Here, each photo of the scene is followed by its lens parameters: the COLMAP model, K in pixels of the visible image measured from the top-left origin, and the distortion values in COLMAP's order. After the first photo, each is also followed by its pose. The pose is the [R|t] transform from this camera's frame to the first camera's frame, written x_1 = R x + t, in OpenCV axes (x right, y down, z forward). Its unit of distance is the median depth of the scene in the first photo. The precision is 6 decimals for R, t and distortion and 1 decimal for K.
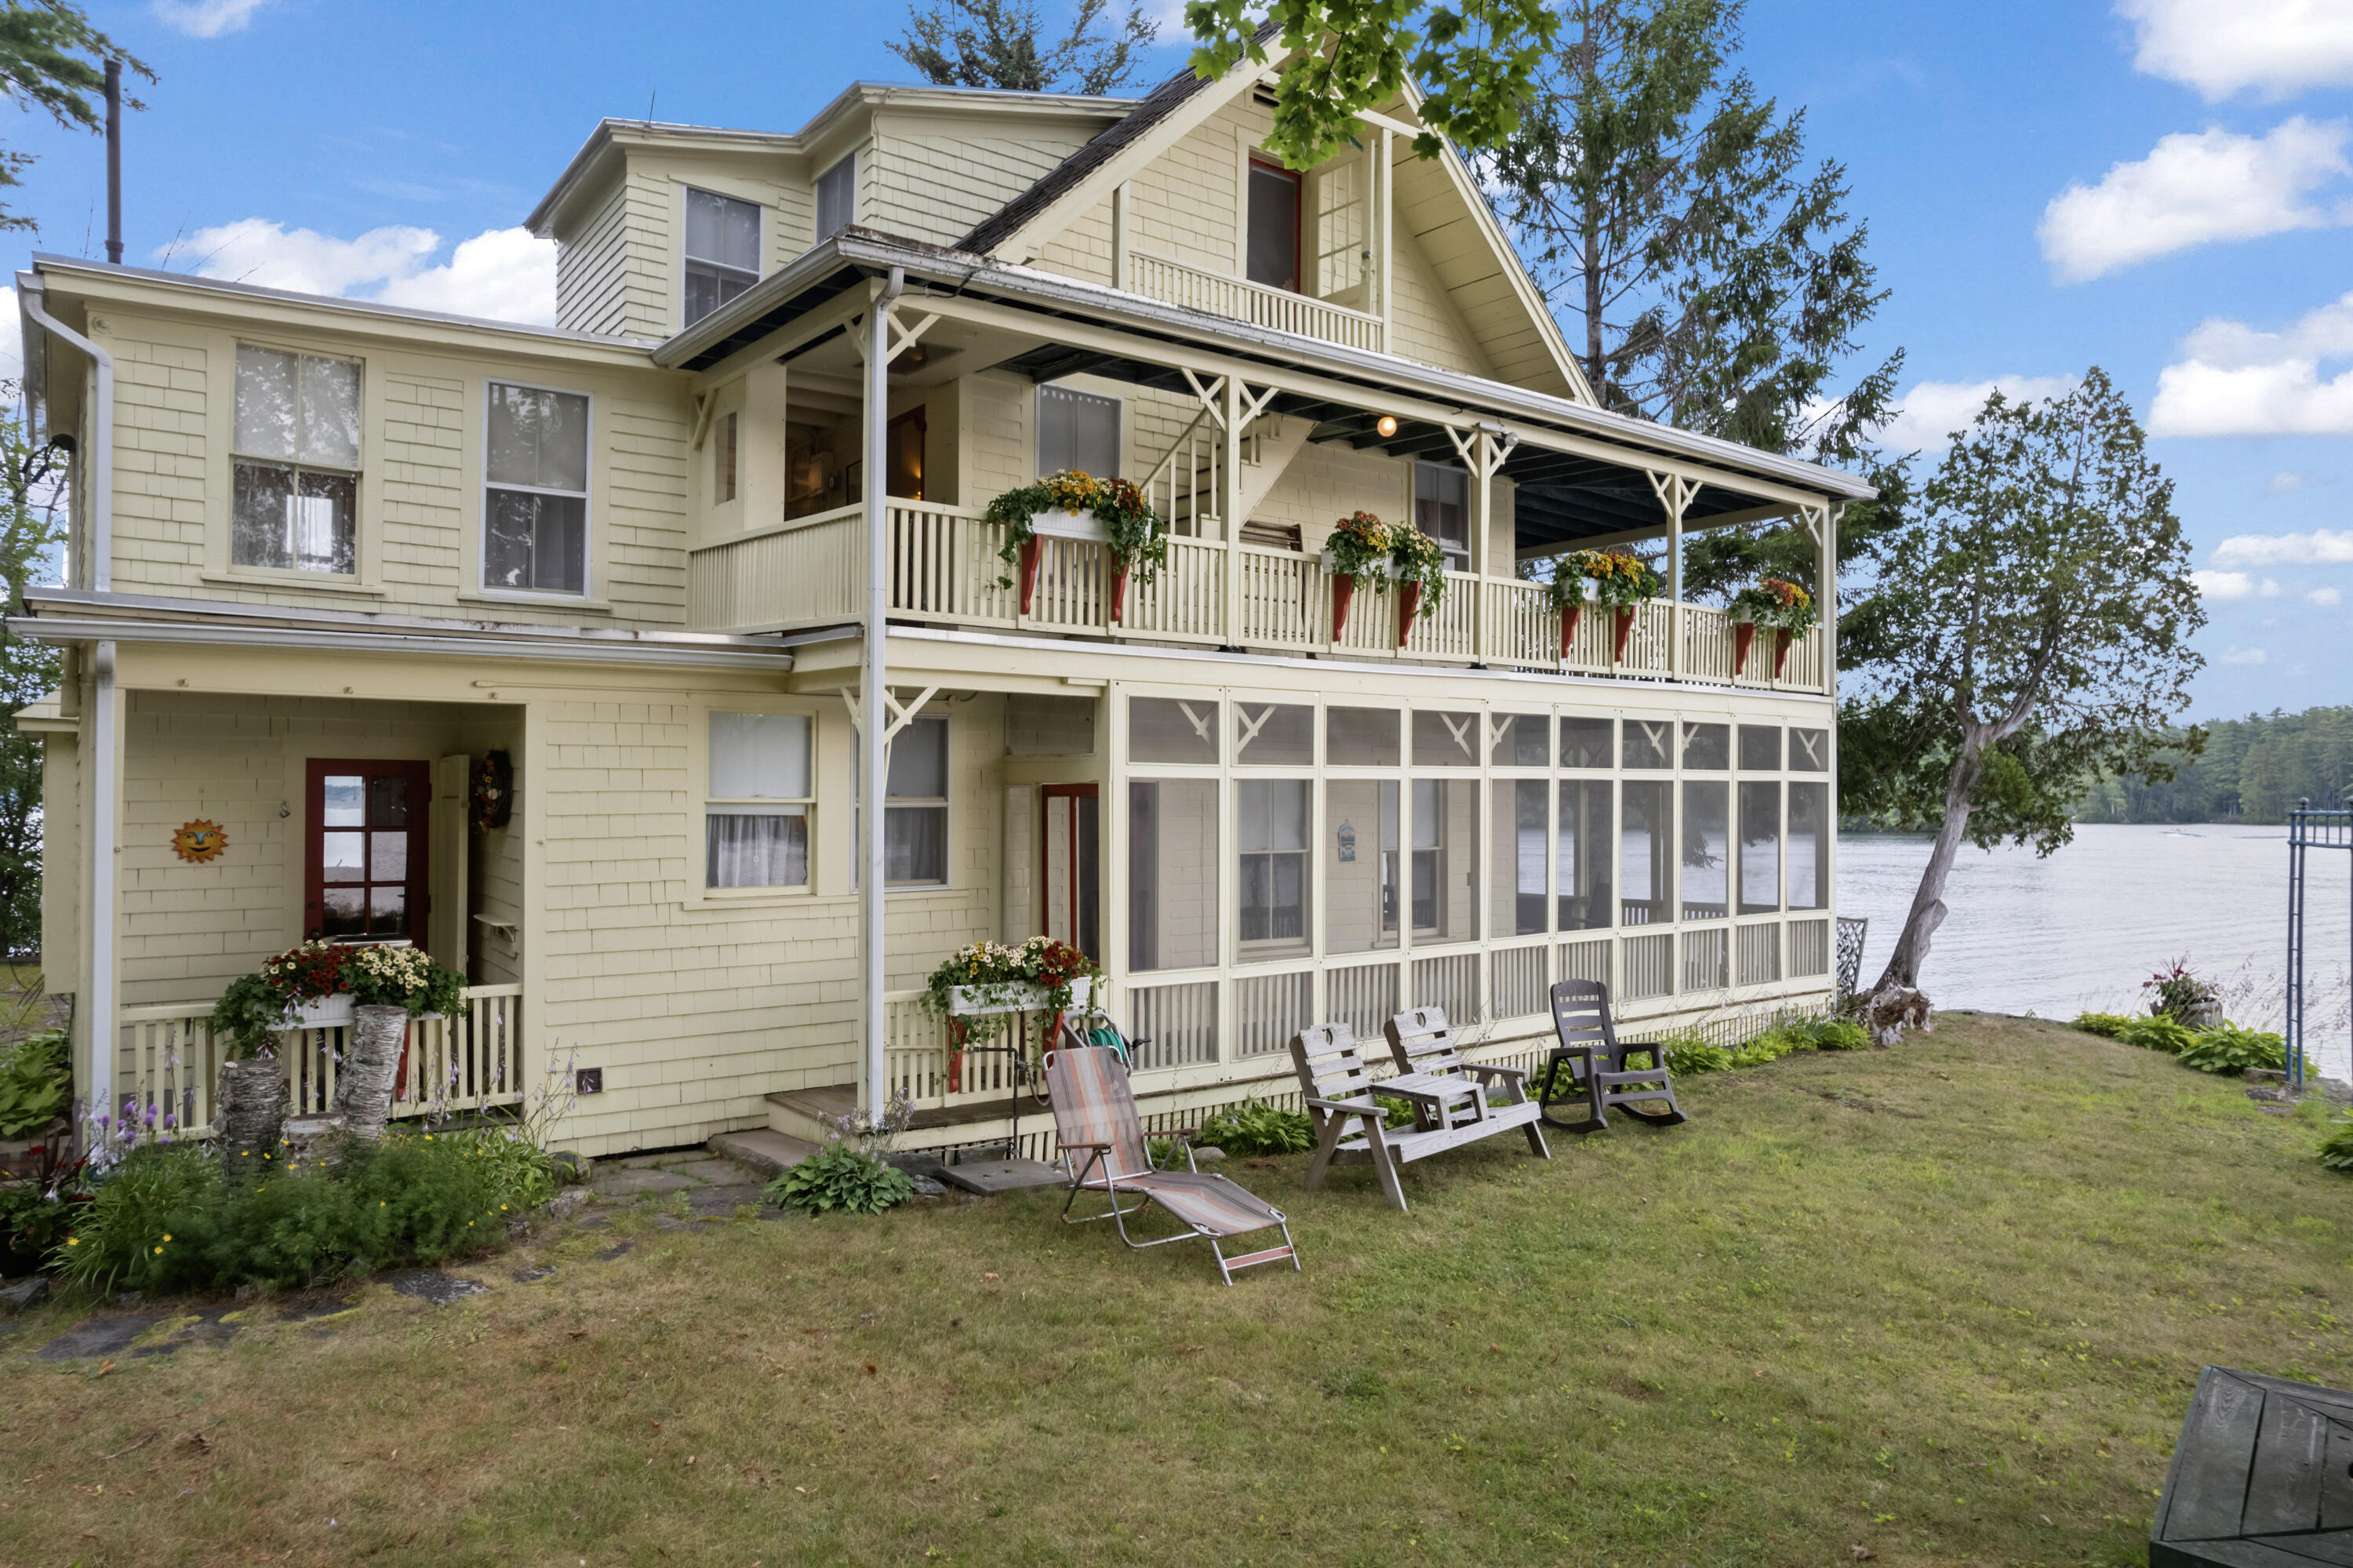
lens RADIAL K [[1494.8, 0, 1167.2], [0, 1494.8, 778.7], [0, 0, 1]] dist [-0.036272, 0.012141]
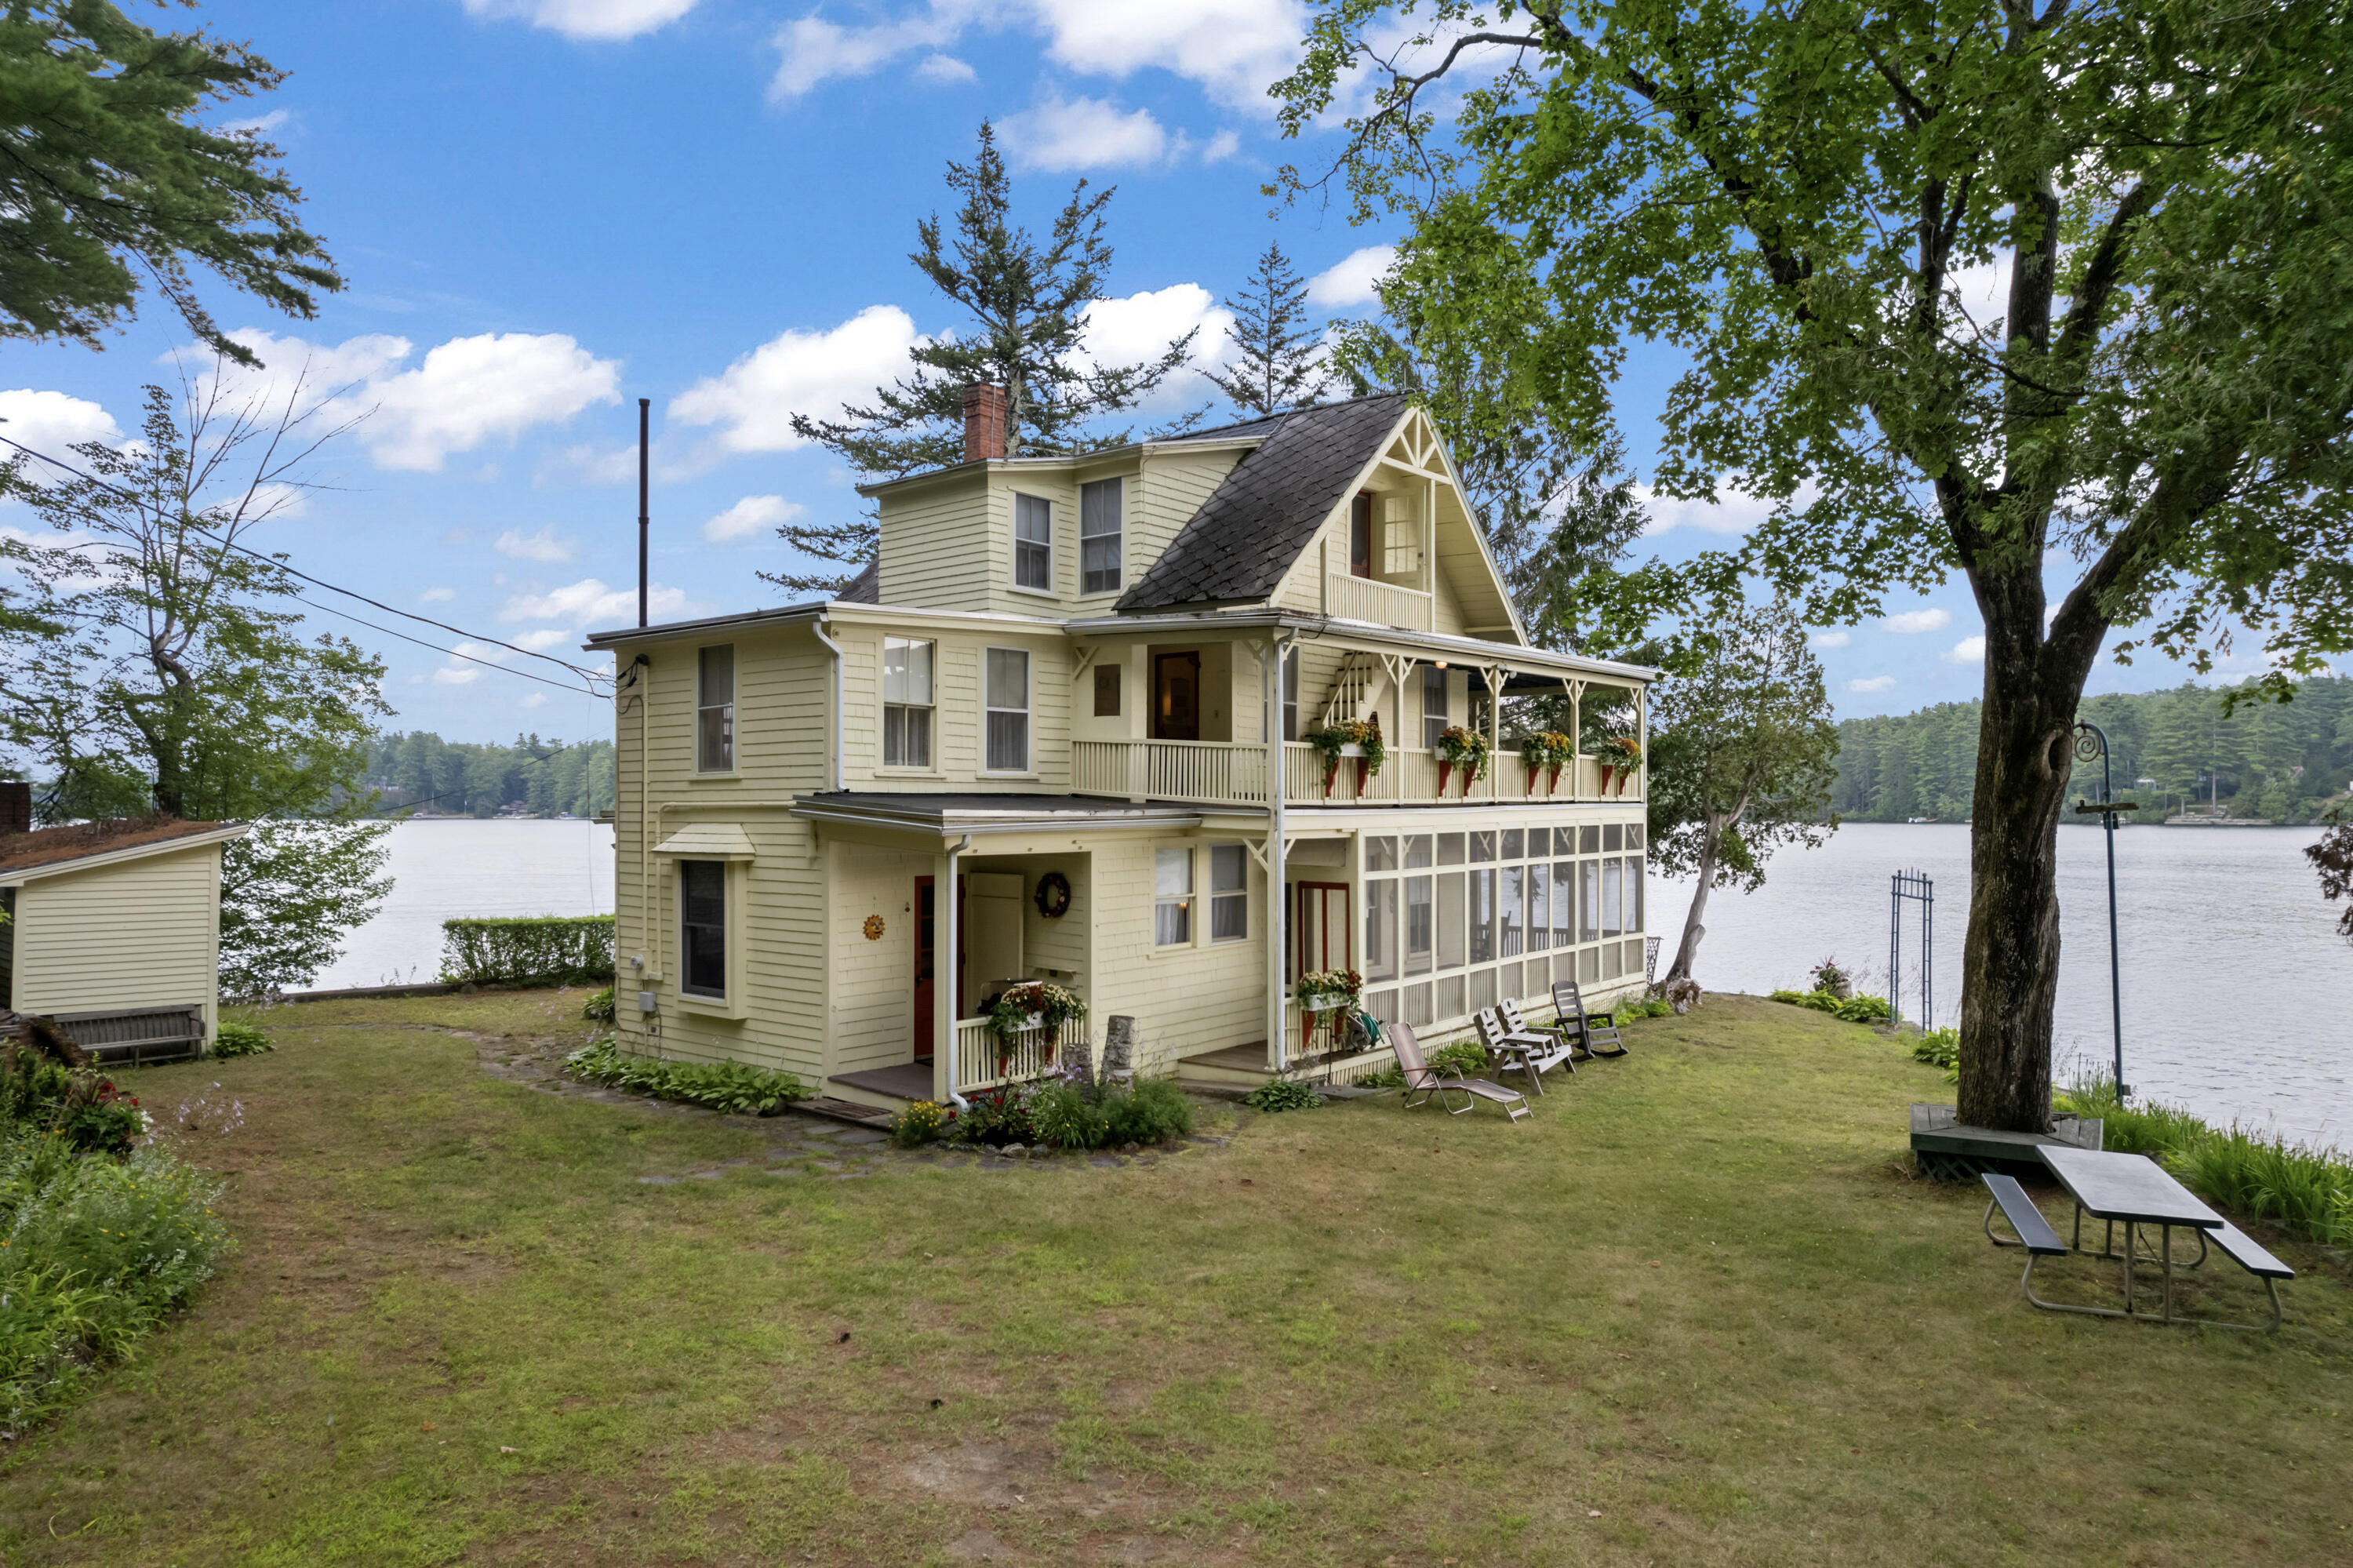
lens RADIAL K [[1494.8, 0, 1175.2], [0, 1494.8, 787.3], [0, 0, 1]] dist [-0.036272, 0.012141]
pose [[0.972577, -0.000426, 0.232583, -0.519455], [-0.000972, 0.999982, 0.005899, -0.096378], [-0.232581, -0.005964, 0.972559, -0.568585]]
